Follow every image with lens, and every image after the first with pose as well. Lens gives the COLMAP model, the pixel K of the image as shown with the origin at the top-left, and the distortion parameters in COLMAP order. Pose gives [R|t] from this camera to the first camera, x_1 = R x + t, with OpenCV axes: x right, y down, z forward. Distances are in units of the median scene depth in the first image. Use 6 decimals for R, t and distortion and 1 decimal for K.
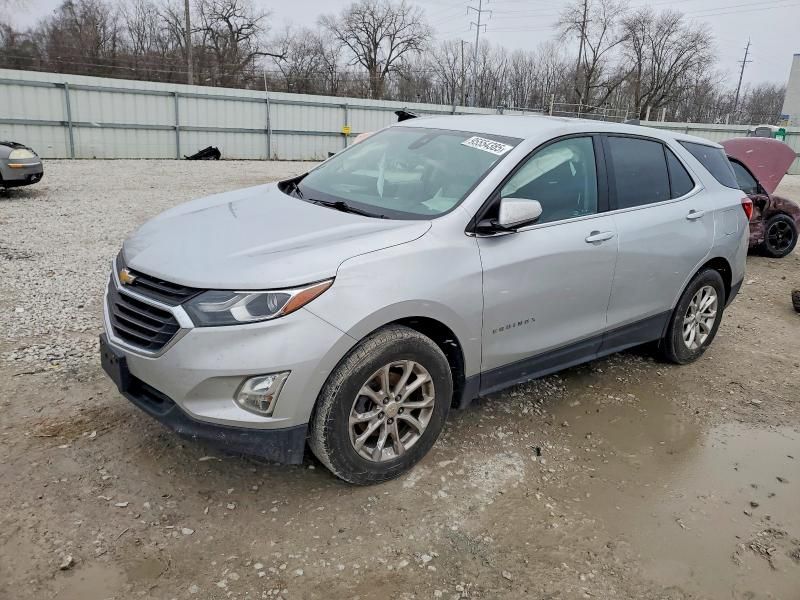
lens RADIAL K [[600.1, 0, 400.0], [0, 600.1, 300.0], [0, 0, 1]] dist [0.001768, 0.003115]
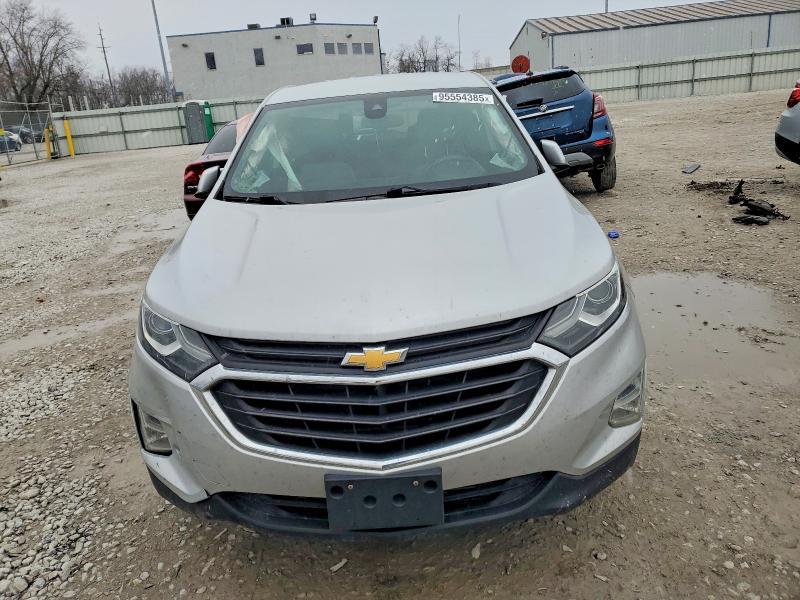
lens RADIAL K [[600.1, 0, 400.0], [0, 600.1, 300.0], [0, 0, 1]] dist [0.001768, 0.003115]
pose [[0.624643, -0.346130, 0.700011, -0.727539], [0.331269, 0.929200, 0.163852, -0.158757], [-0.707165, 0.129543, 0.695080, 0.480594]]
